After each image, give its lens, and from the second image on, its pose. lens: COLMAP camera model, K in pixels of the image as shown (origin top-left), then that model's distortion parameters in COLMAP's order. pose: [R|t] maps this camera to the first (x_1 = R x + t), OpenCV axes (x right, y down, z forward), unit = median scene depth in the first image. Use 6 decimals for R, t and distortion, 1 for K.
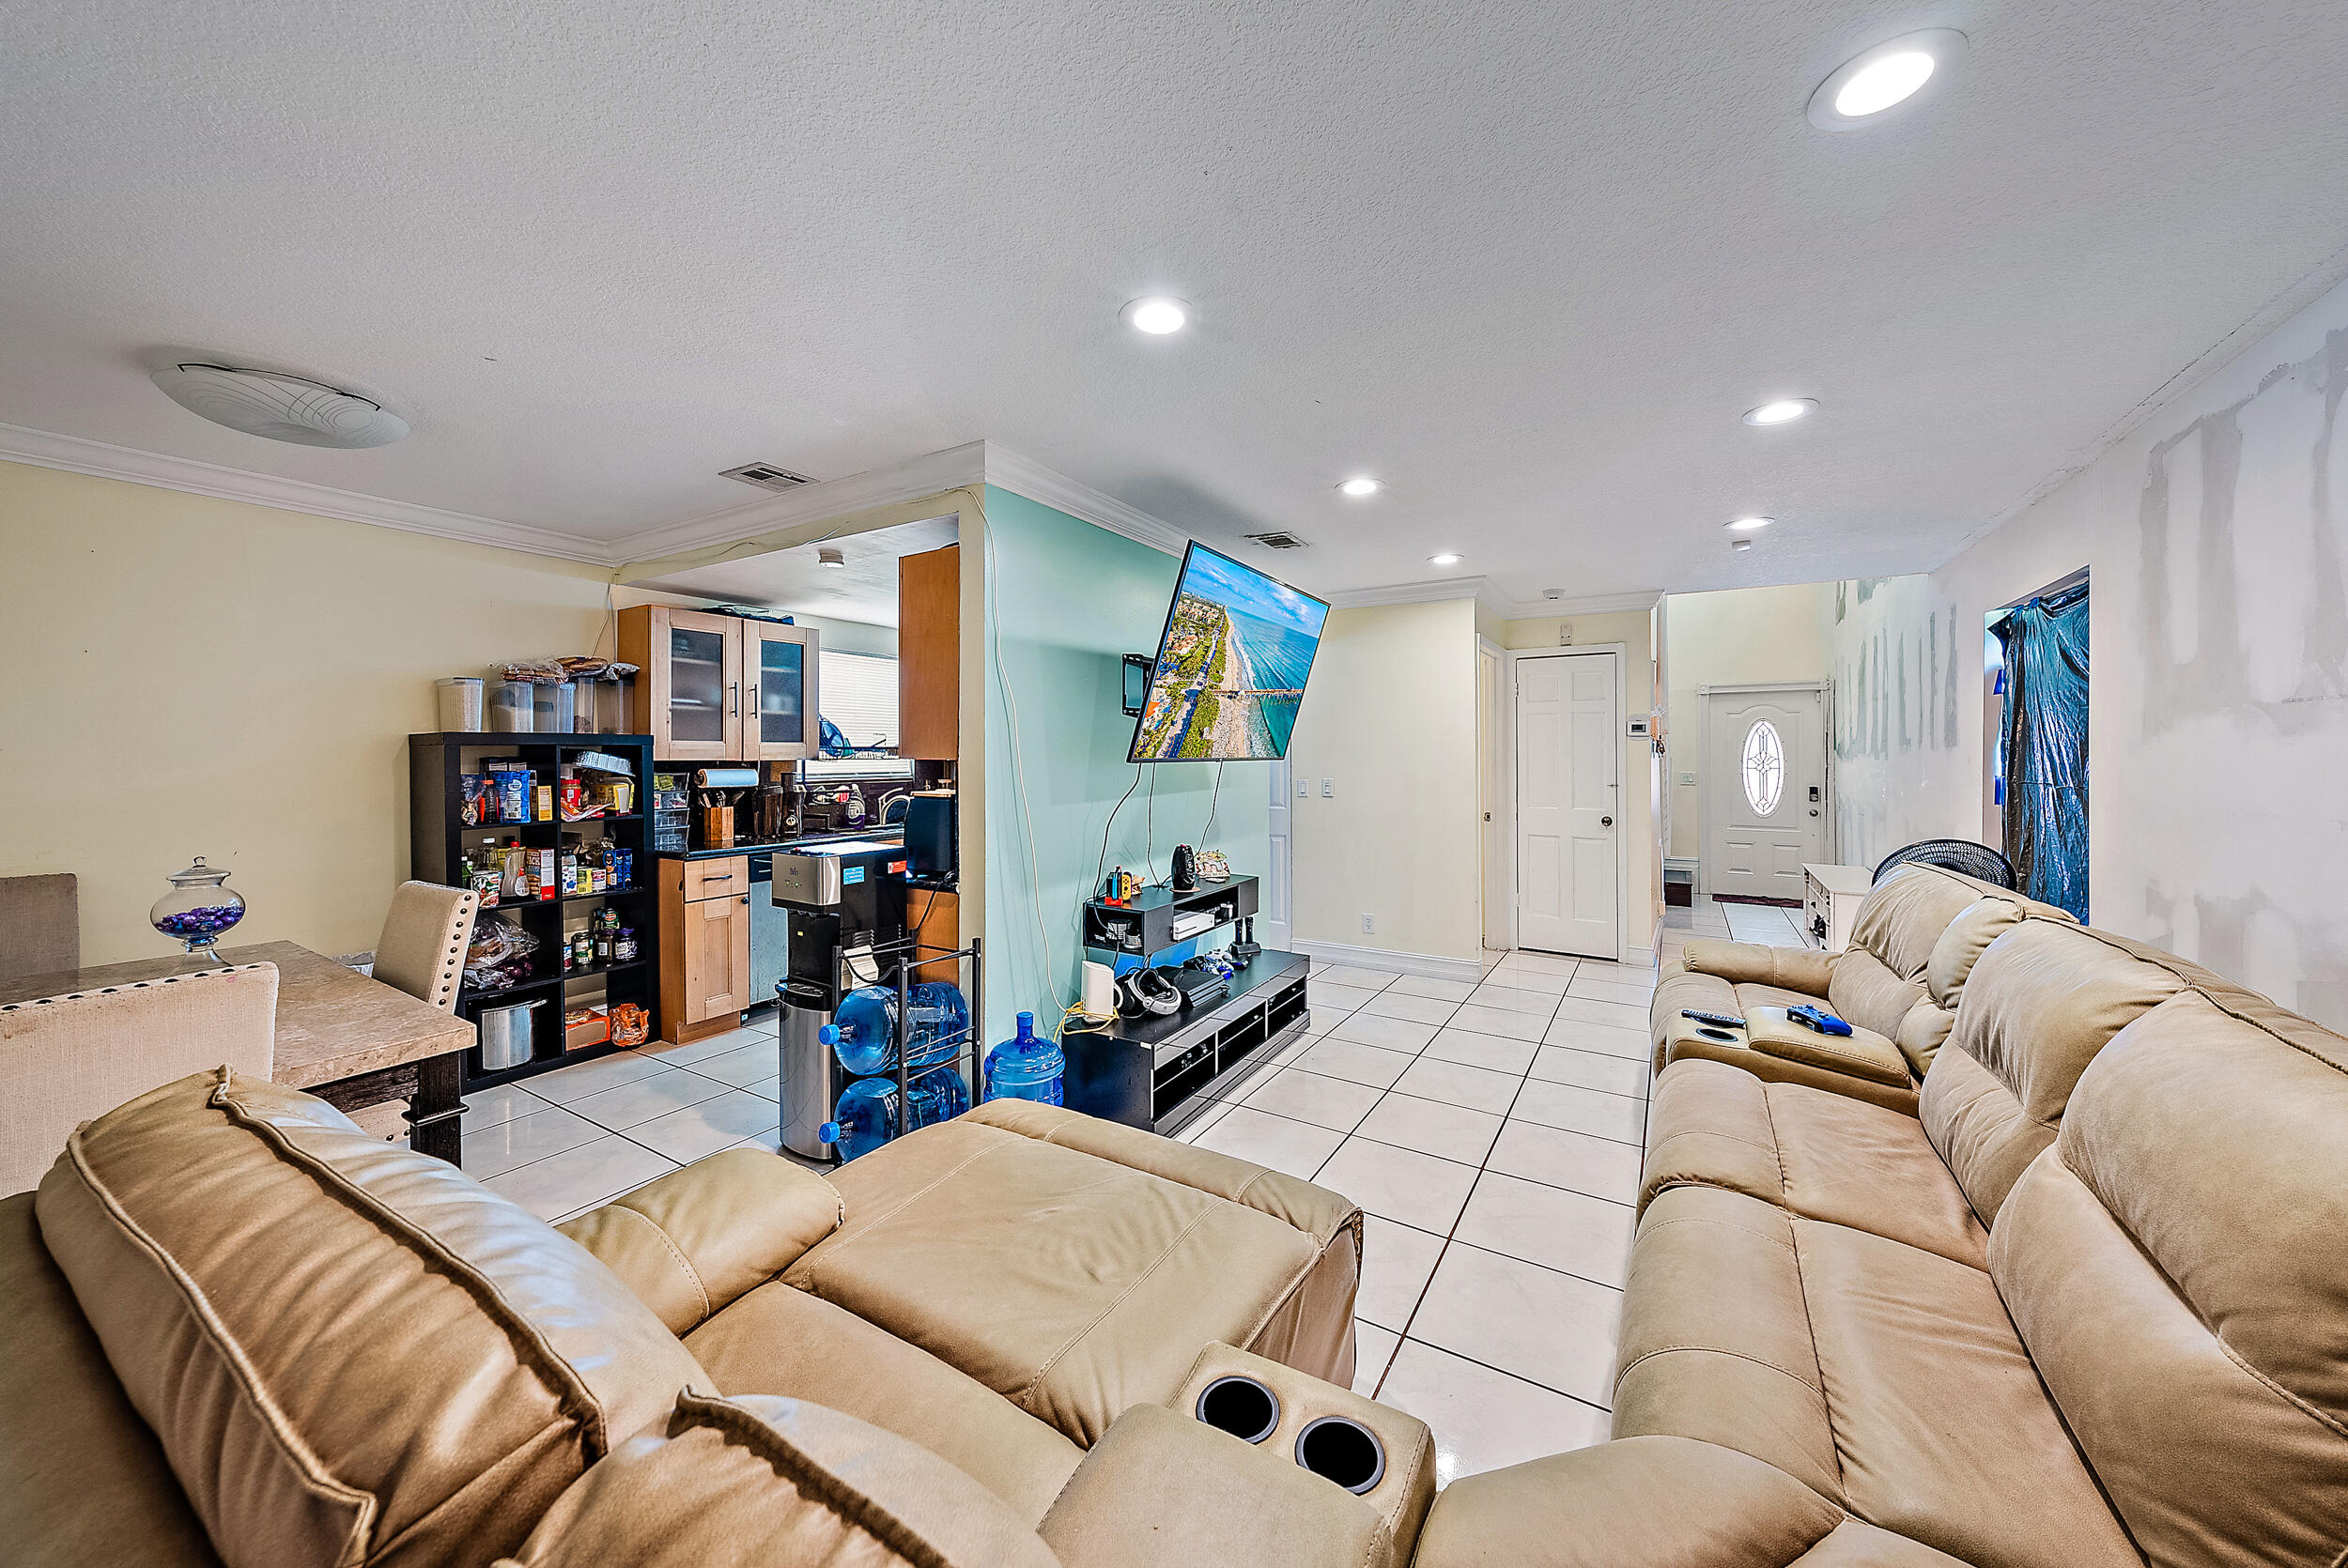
lens RADIAL K [[814.0, 0, 1183.6], [0, 814.0, 749.0], [0, 0, 1]] dist [0.000758, 0.000121]
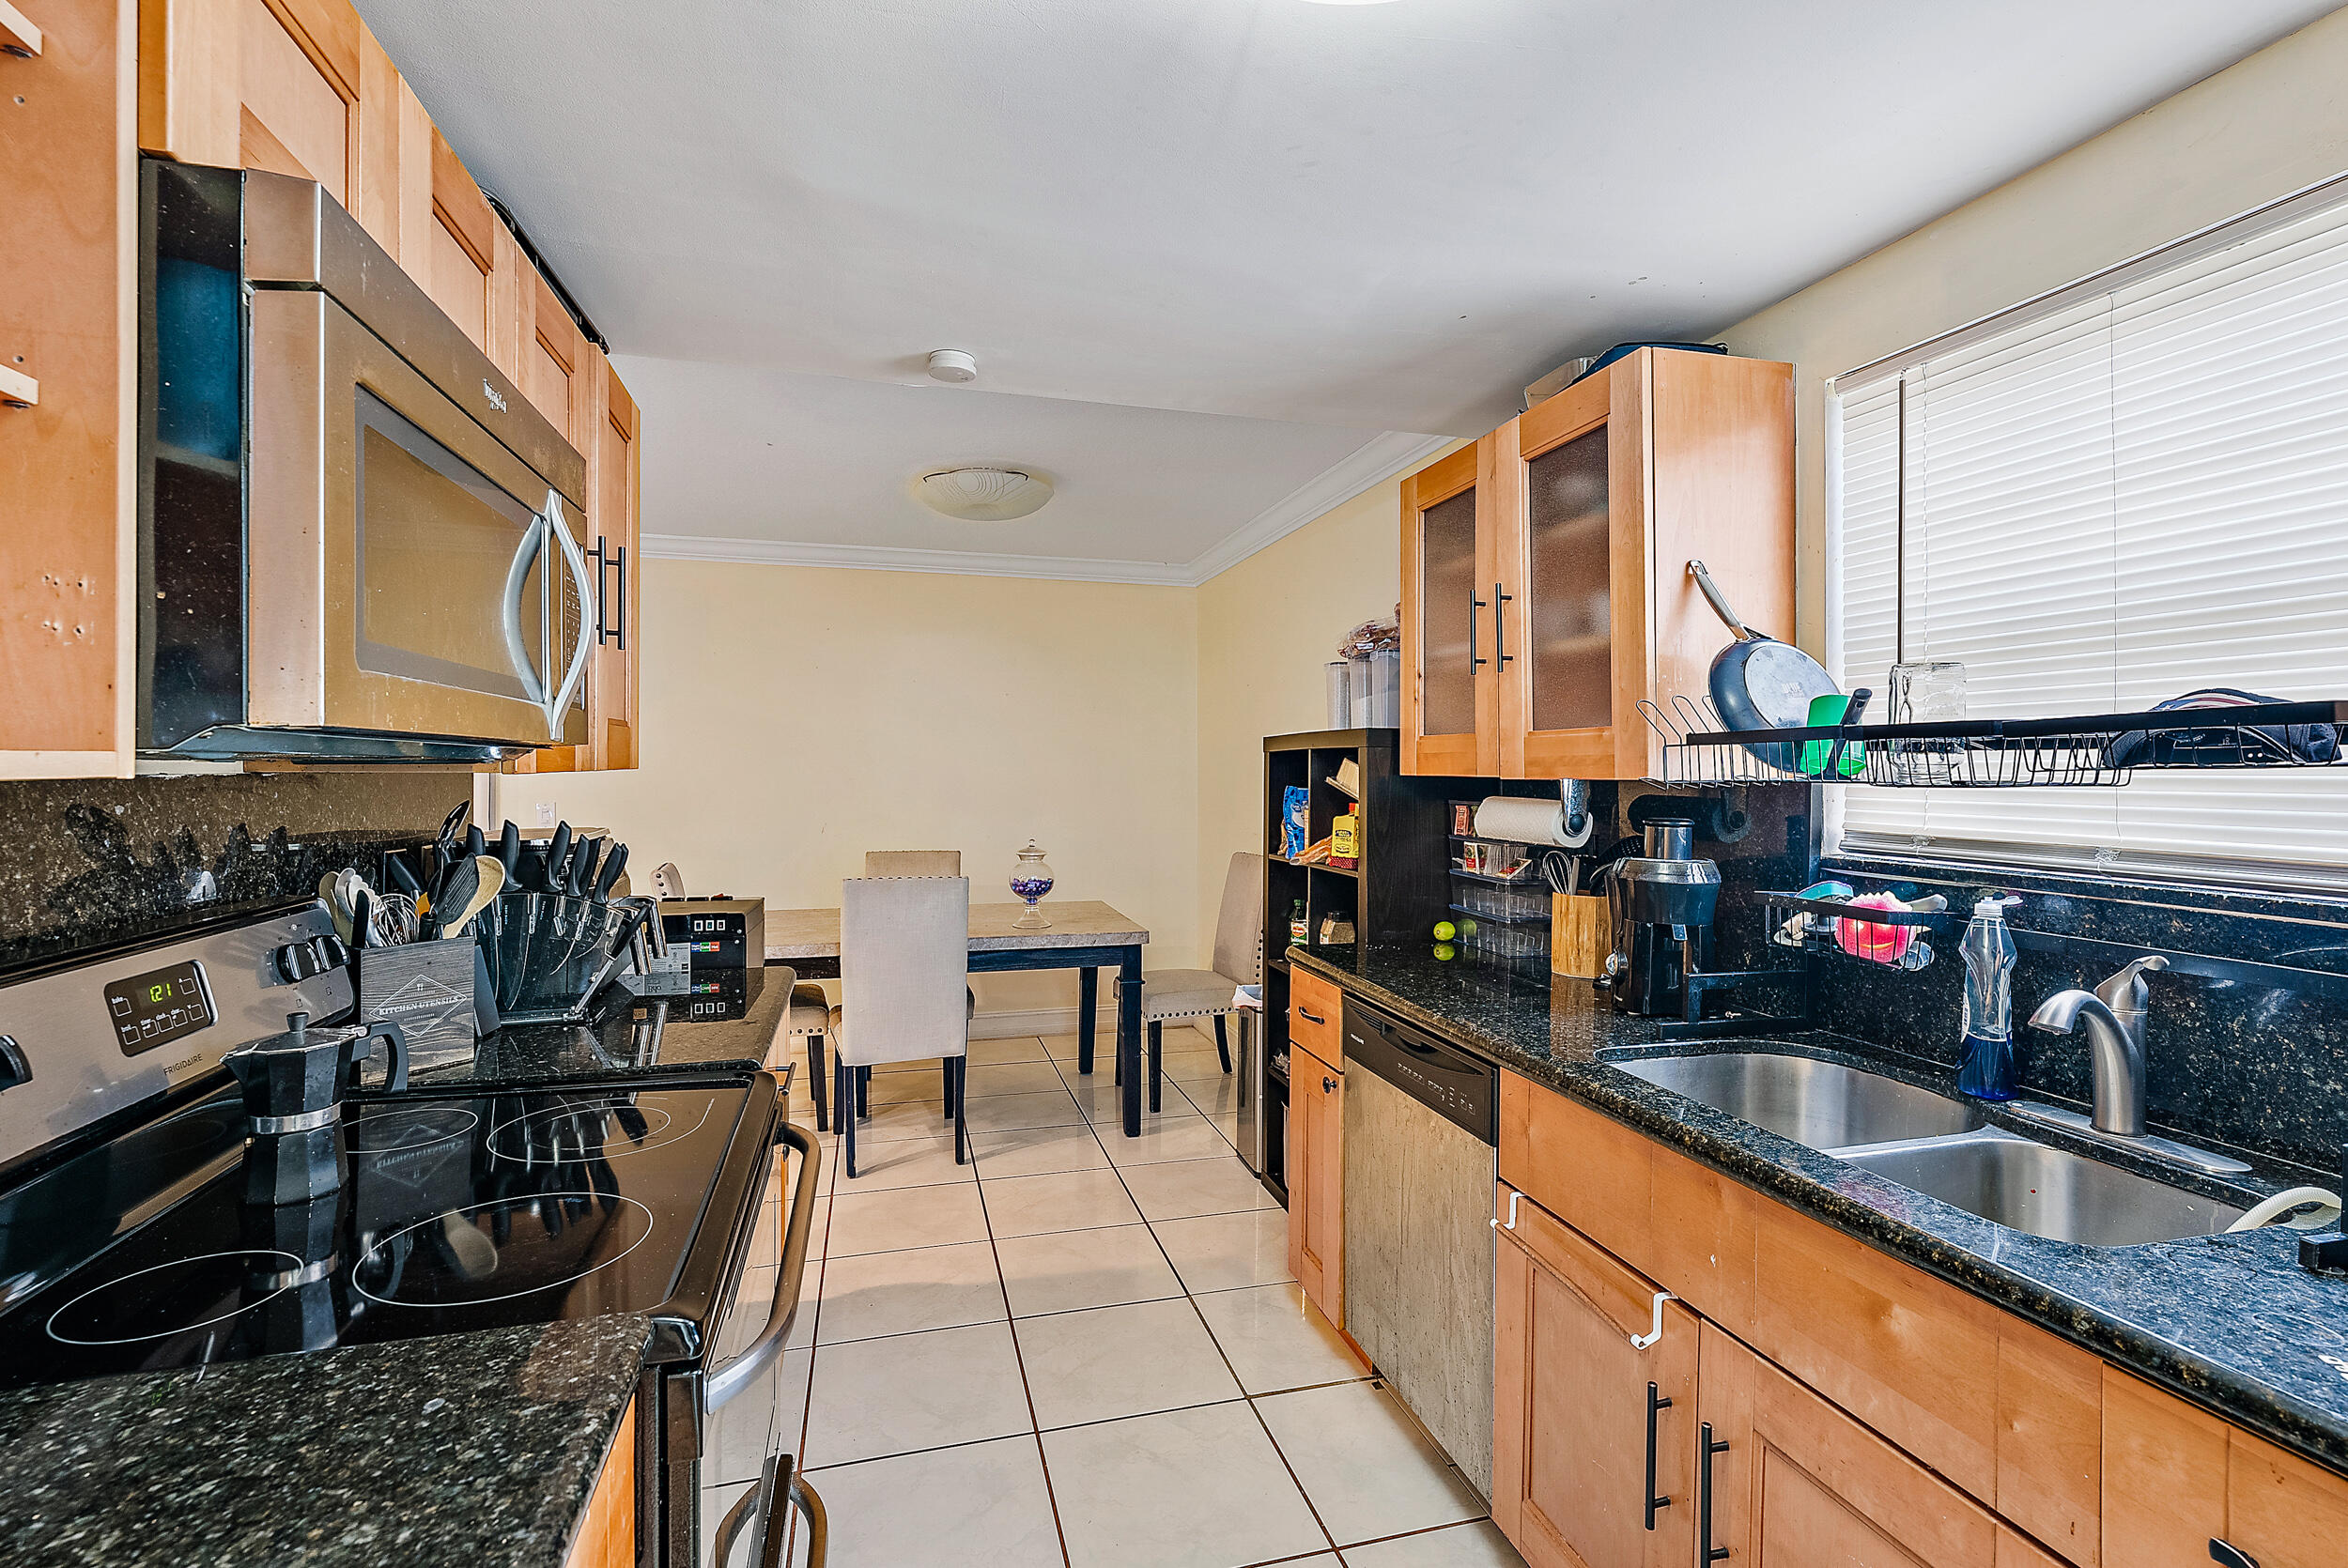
lens RADIAL K [[1083.1, 0, 1174.0], [0, 1083.1, 784.0], [0, 0, 1]] dist [-0.000568, -0.000051]
pose [[-0.693852, 0.006480, -0.720089, -0.045852], [0.002183, 0.999974, 0.006896, 0.014026], [0.720115, 0.003213, -0.693848, 1.318146]]
